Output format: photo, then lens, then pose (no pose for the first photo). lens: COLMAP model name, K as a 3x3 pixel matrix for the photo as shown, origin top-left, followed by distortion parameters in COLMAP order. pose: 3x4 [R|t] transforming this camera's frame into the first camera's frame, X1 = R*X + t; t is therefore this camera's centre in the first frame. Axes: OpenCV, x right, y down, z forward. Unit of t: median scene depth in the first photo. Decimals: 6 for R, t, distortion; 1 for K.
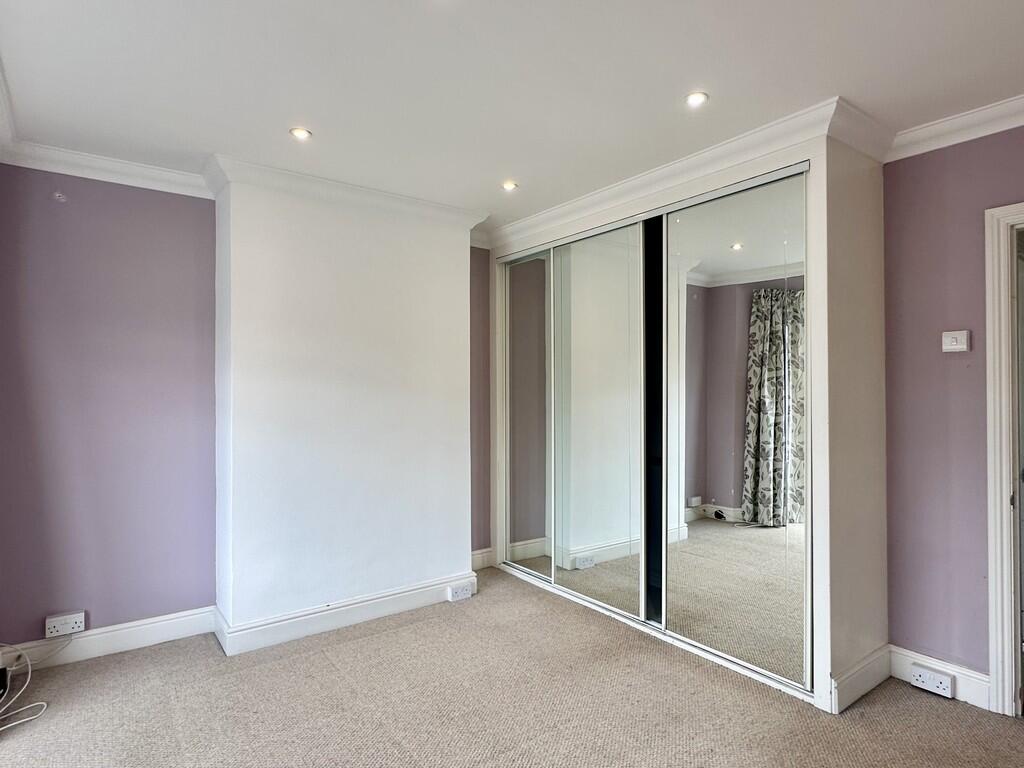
lens RADIAL K [[571.1, 0, 511.3], [0, 571.1, 384.7], [0, 0, 1]] dist [-0.001690, -0.002850]
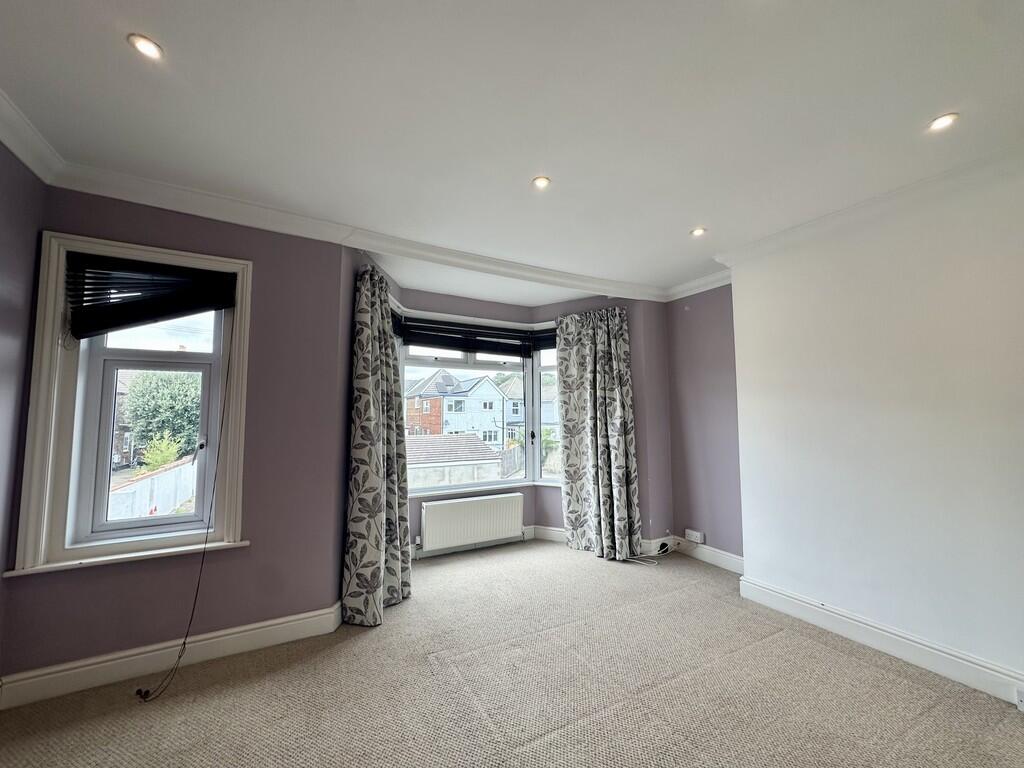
lens RADIAL K [[410.5, 0, 512.0], [0, 410.5, 383.7], [0, 0, 1]] dist [-0.000374, 0.000062]
pose [[-0.143803, -0.074945, -0.986764, 0.621776], [0.012353, 0.996915, -0.077517, 0.022629], [0.989529, -0.023336, -0.142433, 0.586517]]
